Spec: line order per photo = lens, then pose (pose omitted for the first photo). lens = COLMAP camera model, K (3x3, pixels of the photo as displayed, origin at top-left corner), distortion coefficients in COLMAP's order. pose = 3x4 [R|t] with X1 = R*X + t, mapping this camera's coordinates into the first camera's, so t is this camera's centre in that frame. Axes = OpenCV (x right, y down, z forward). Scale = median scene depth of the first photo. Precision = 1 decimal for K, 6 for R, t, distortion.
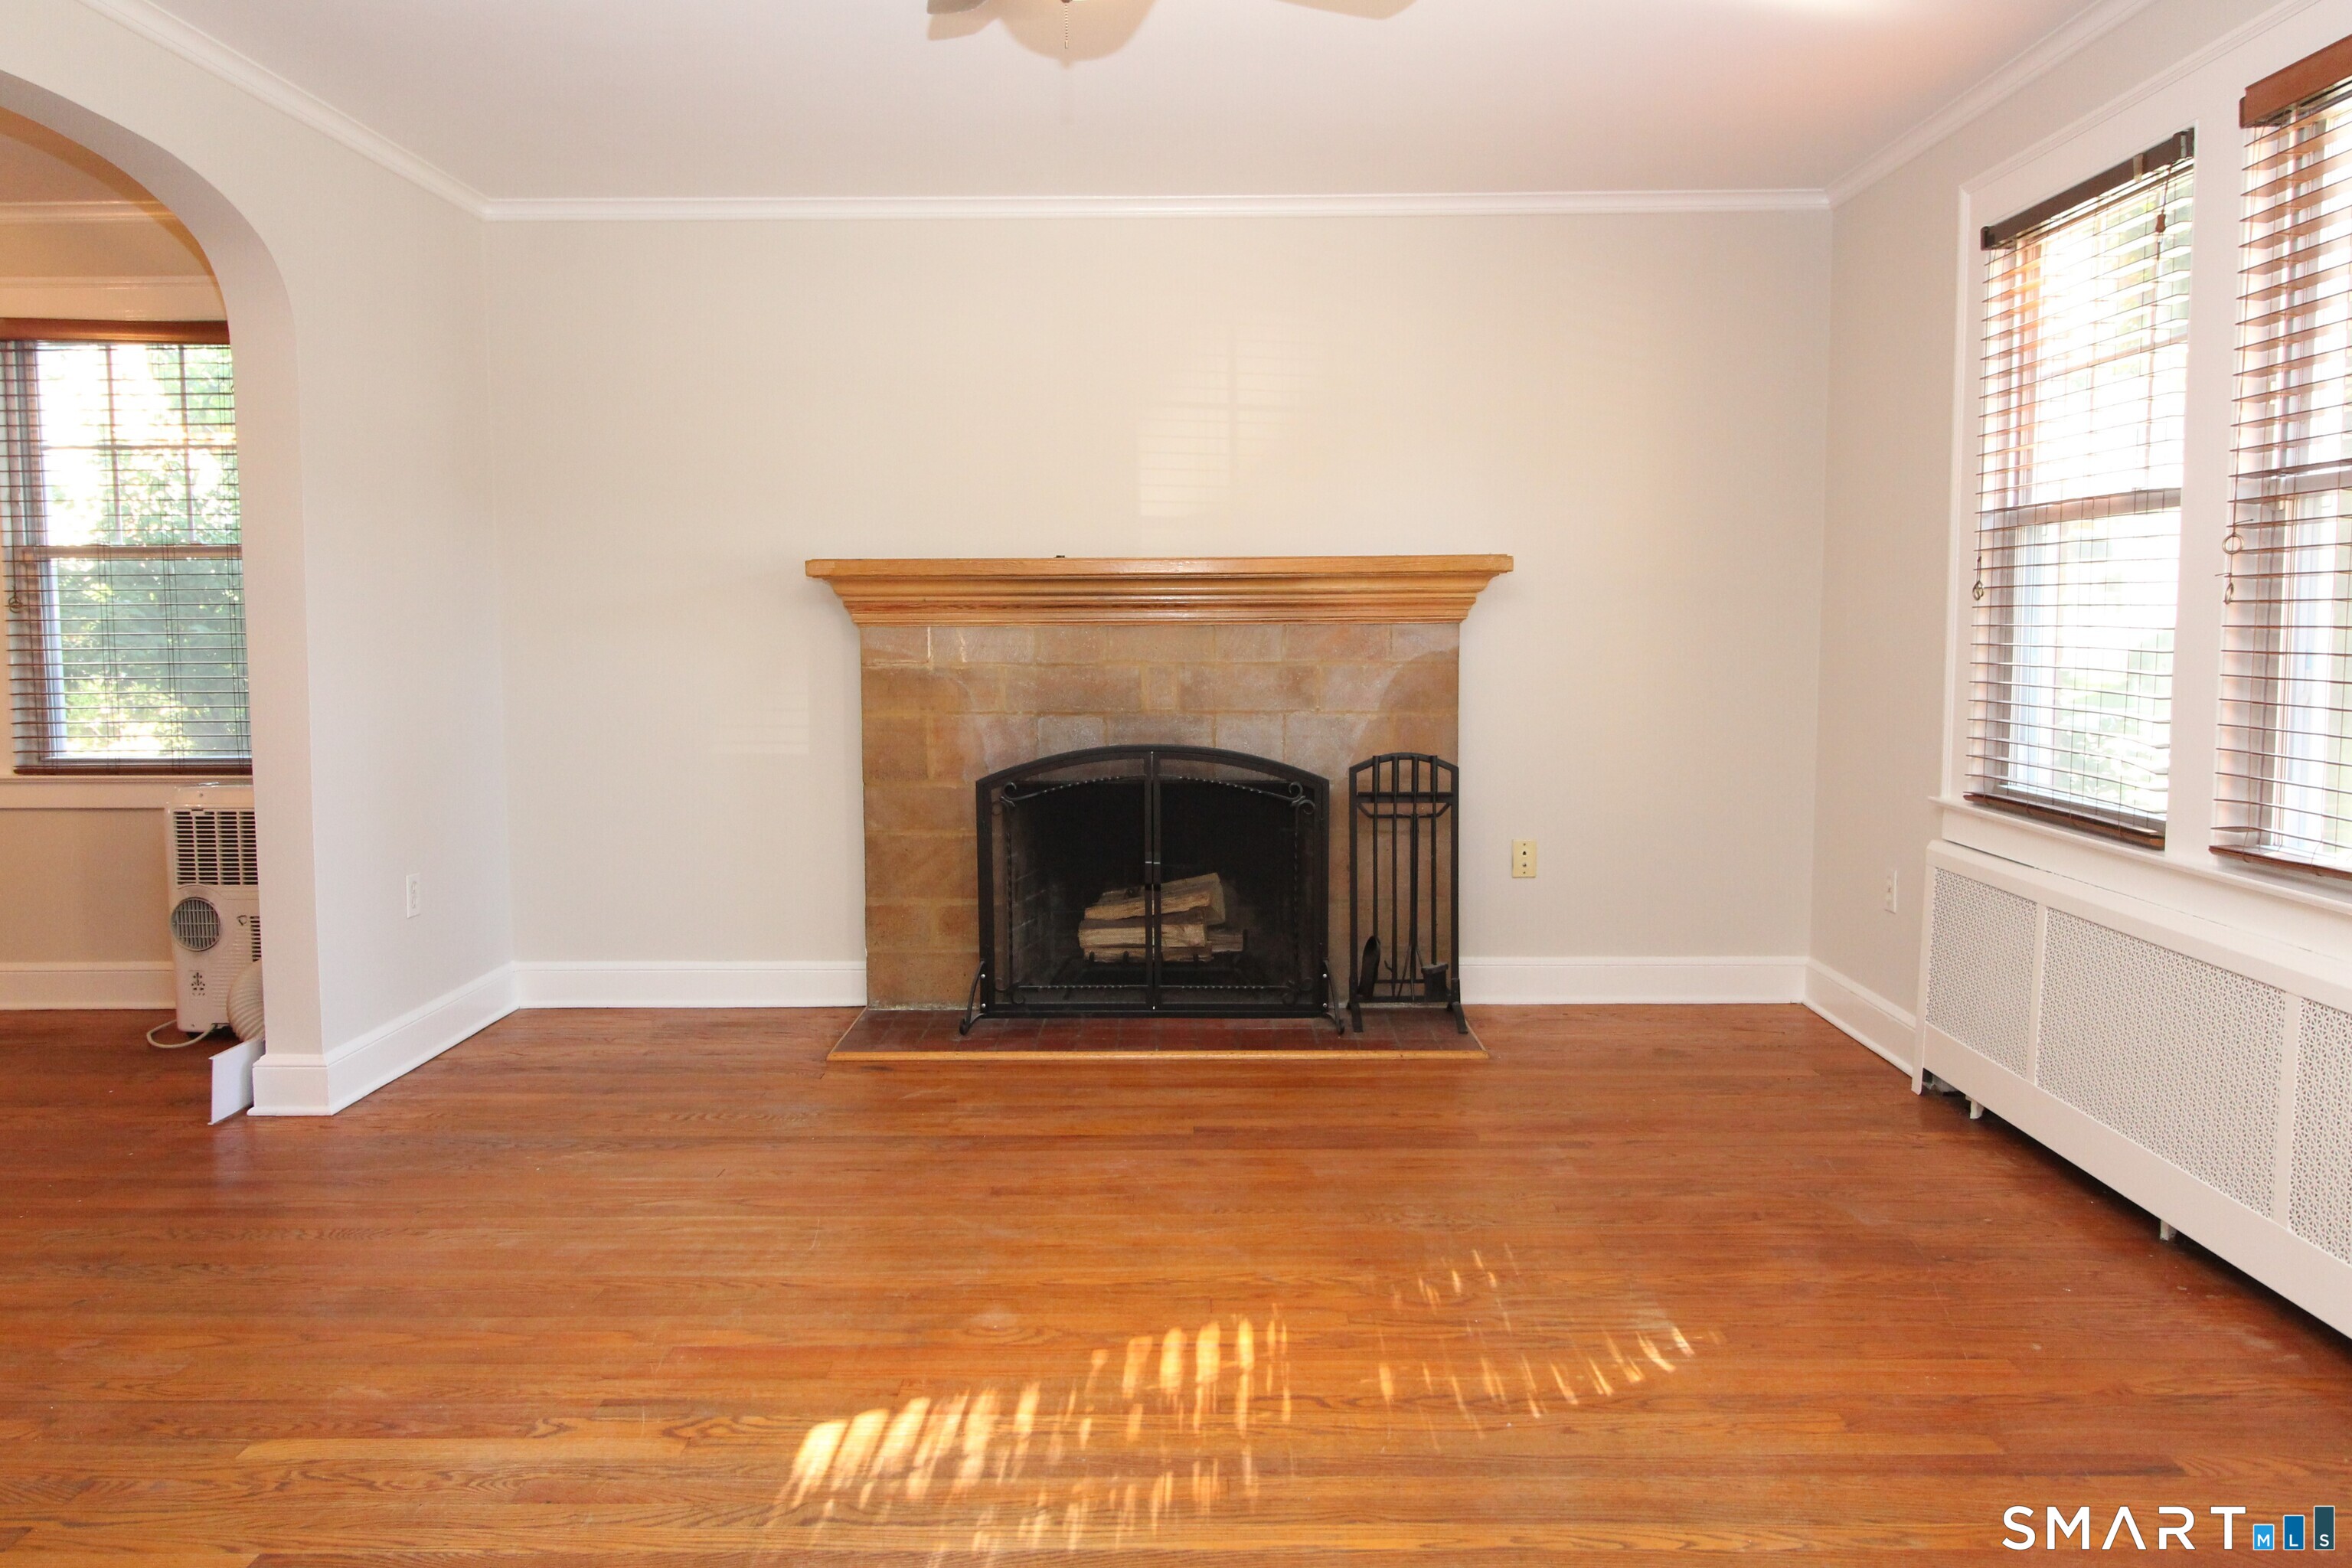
lens RADIAL K [[1637.1, 0, 1165.9], [0, 1637.1, 737.7], [0, 0, 1]] dist [0.010968, -0.003510]
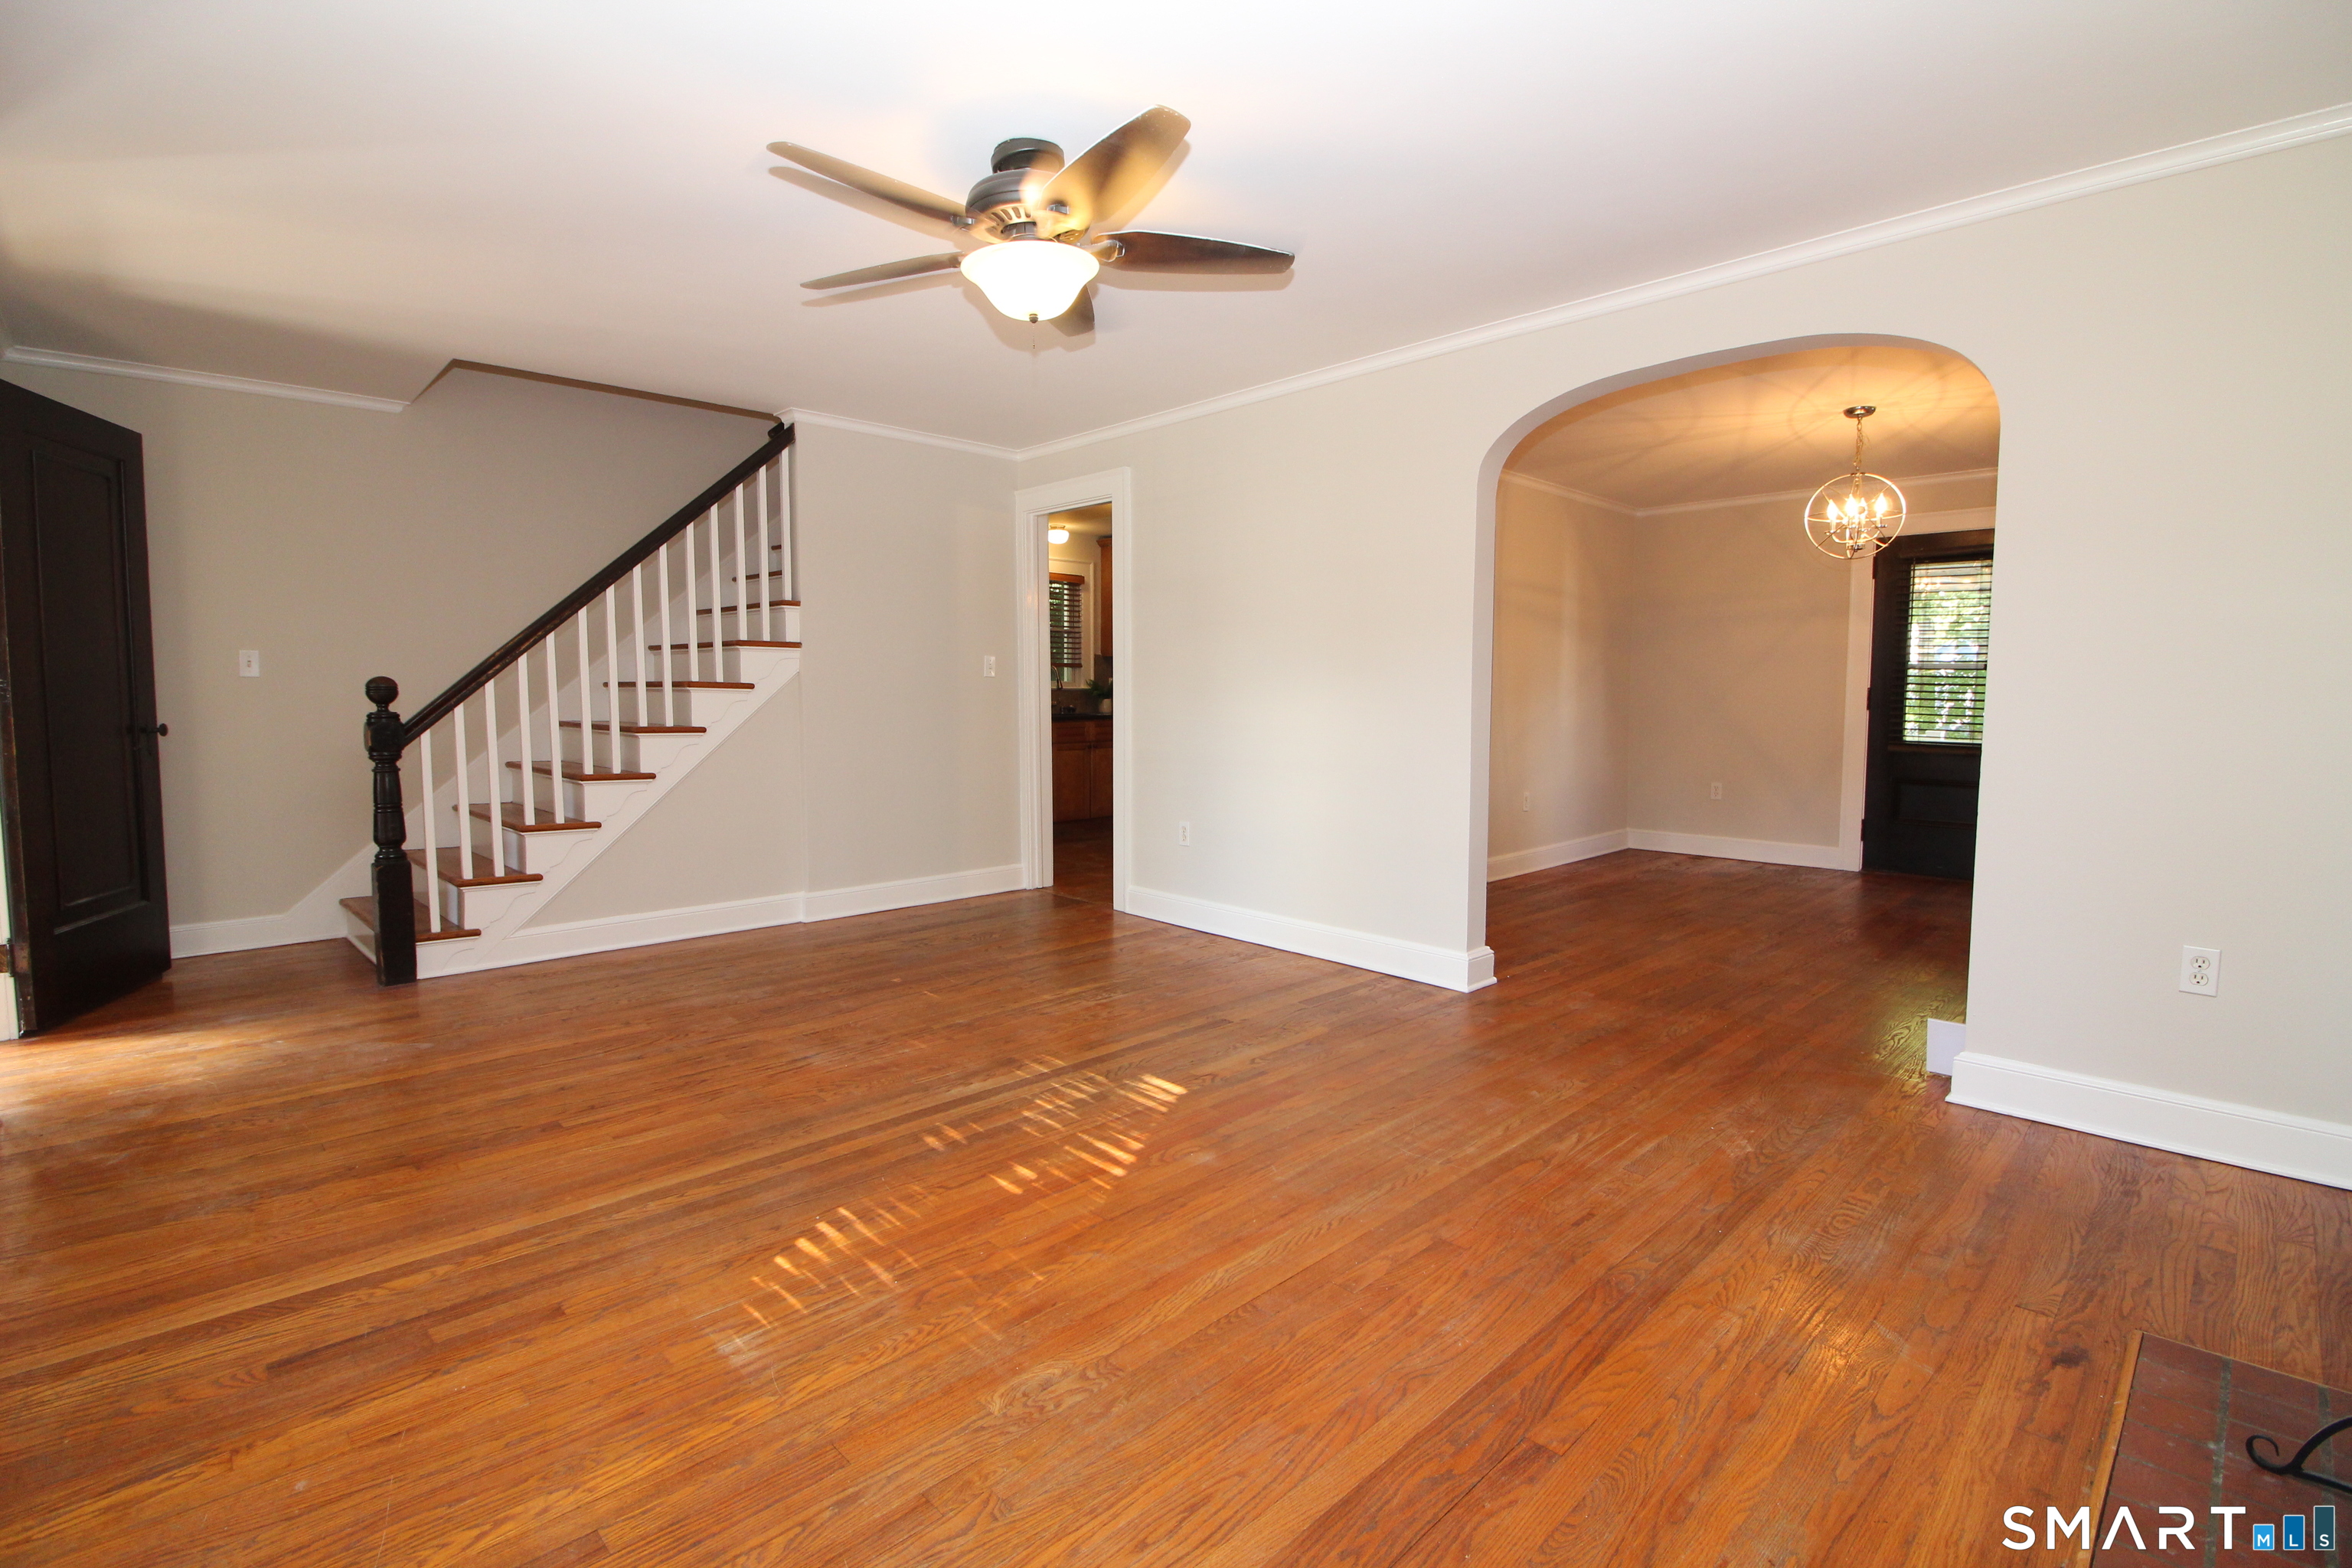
lens RADIAL K [[1084.5, 0, 1179.9], [0, 1084.5, 767.8], [0, 0, 1]] dist [-0.007415, -0.008788]
pose [[-0.702888, 0.051815, -0.709410, 0.330613], [-0.052833, 0.990785, 0.124715, -0.055906], [0.709335, 0.125141, -0.693674, 0.949736]]
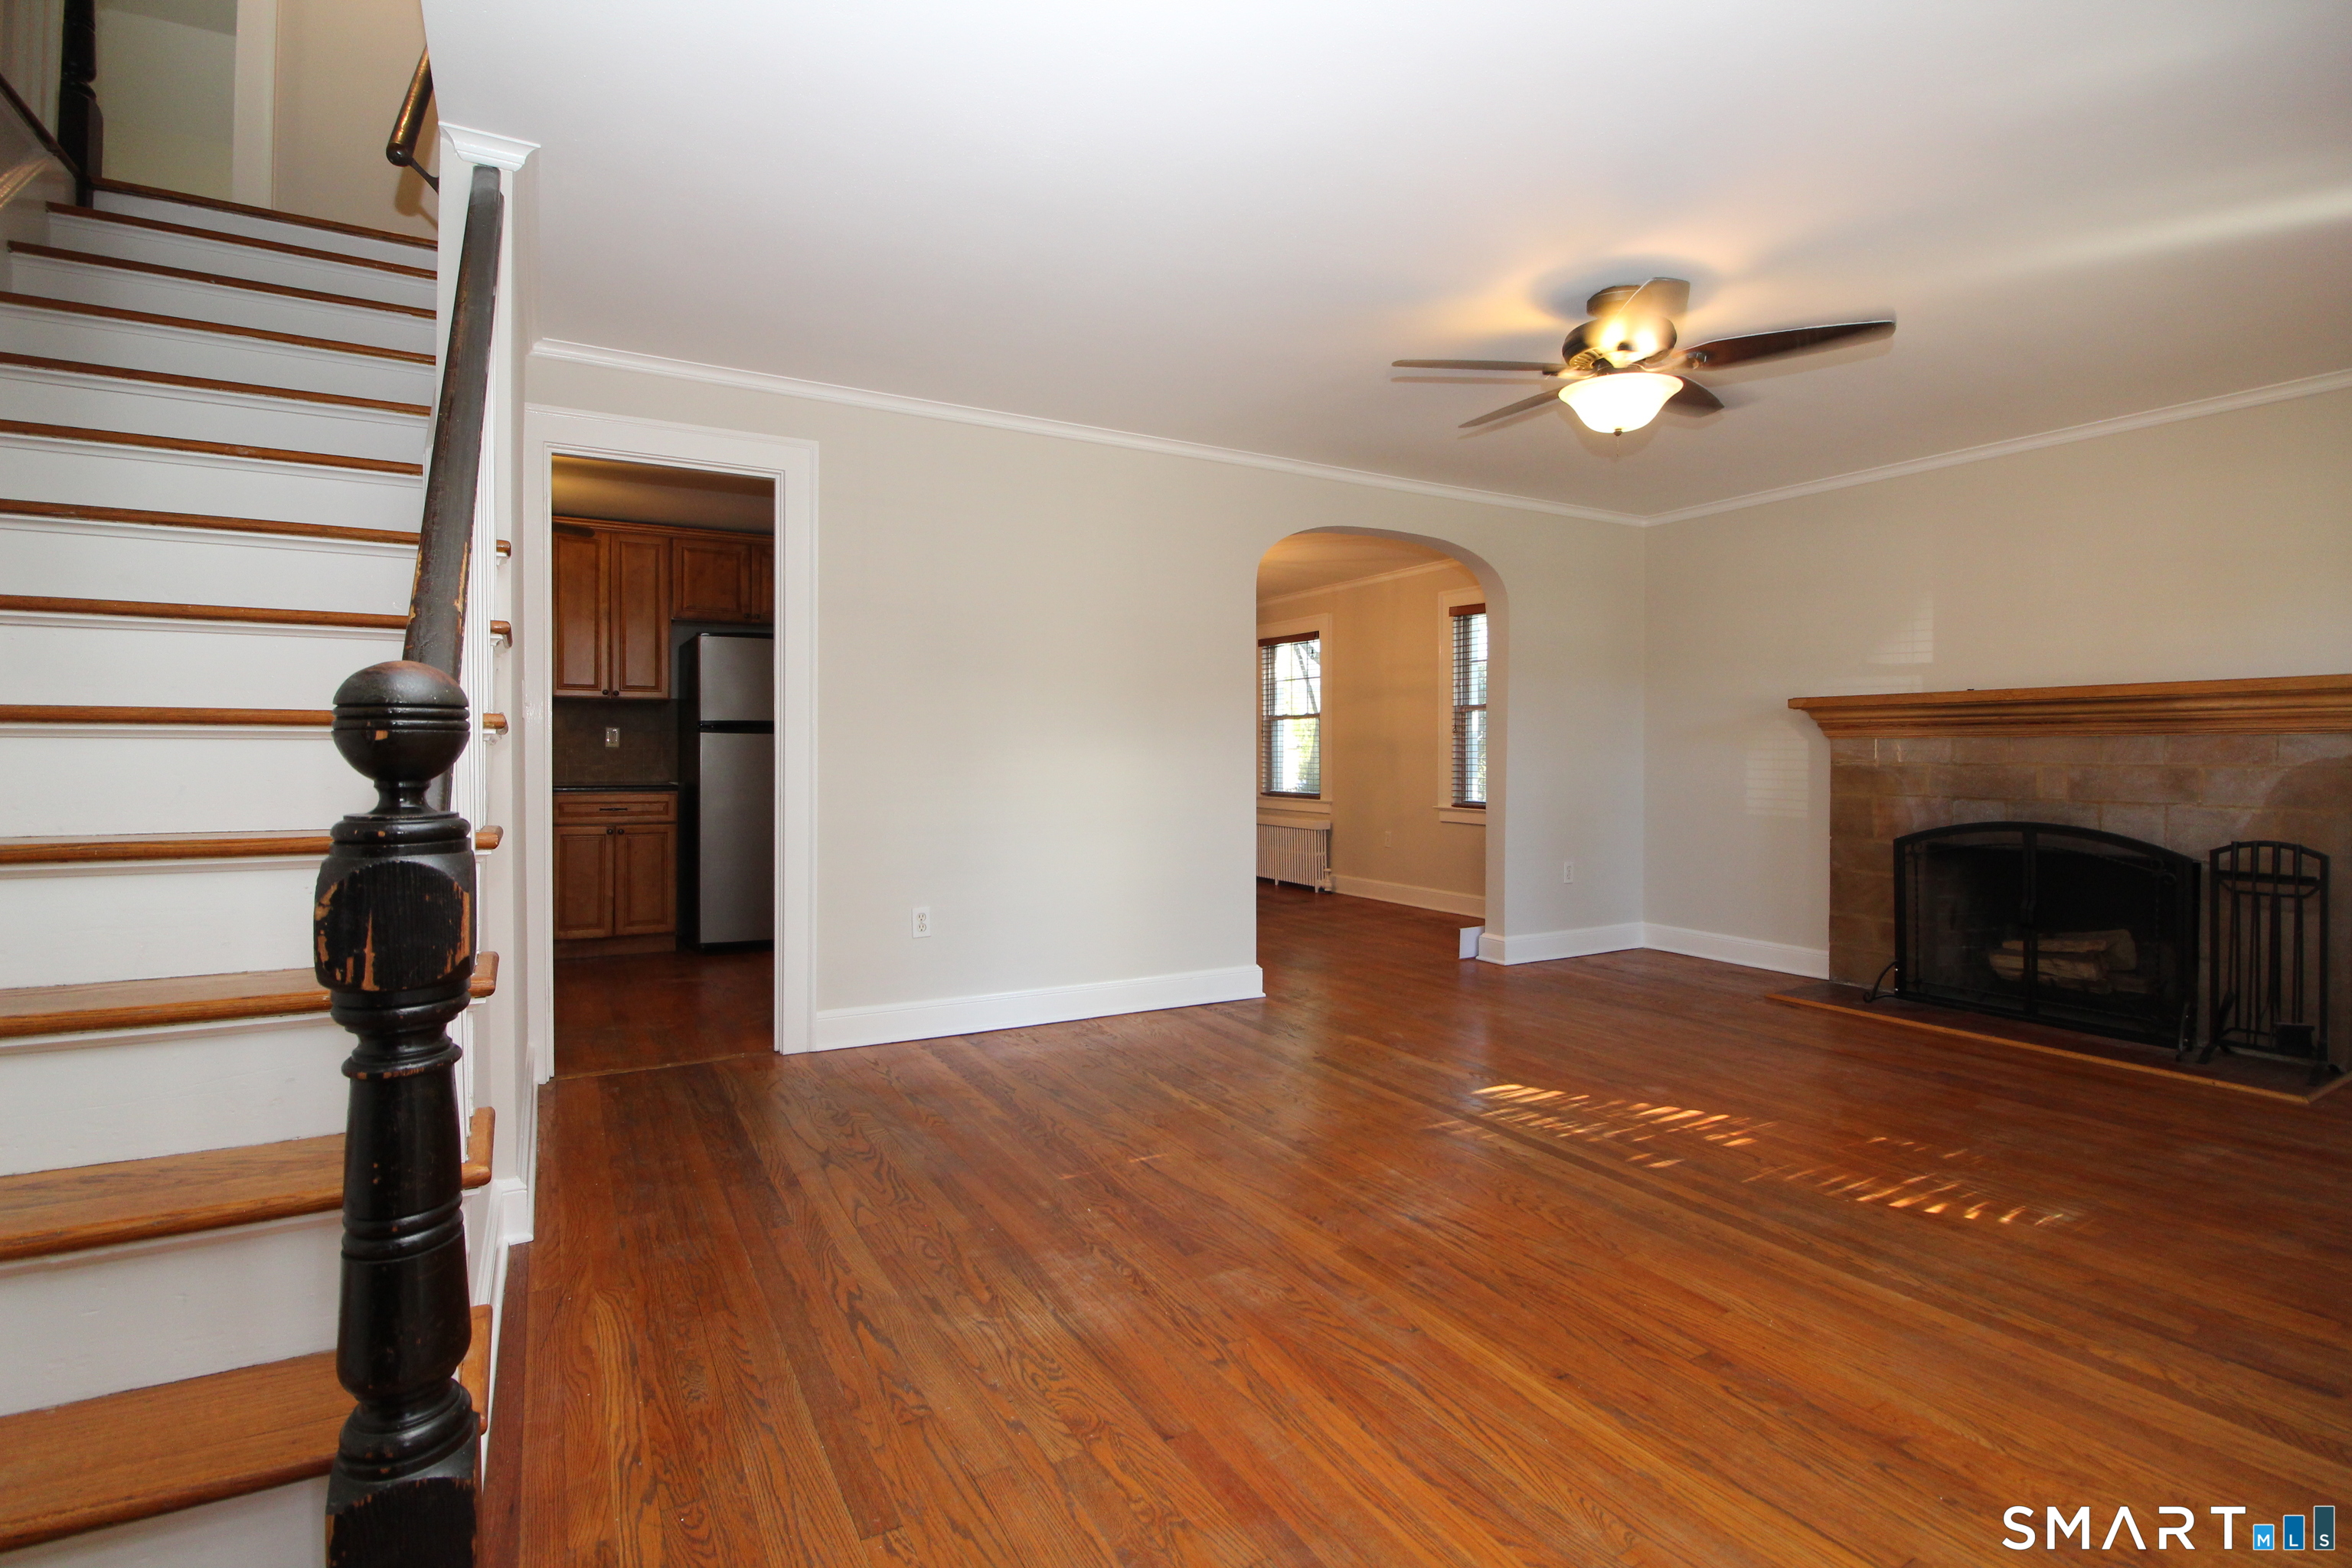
lens RADIAL K [[1084.5, 0, 1174.7], [0, 1084.5, 760.2], [0, 0, 1]] dist [-0.007415, -0.008788]
pose [[0.506199, 0.011313, -0.862342, 0.412906], [-0.068789, 0.997258, -0.027296, 0.026718], [0.859669, 0.073137, 0.505590, -0.085630]]
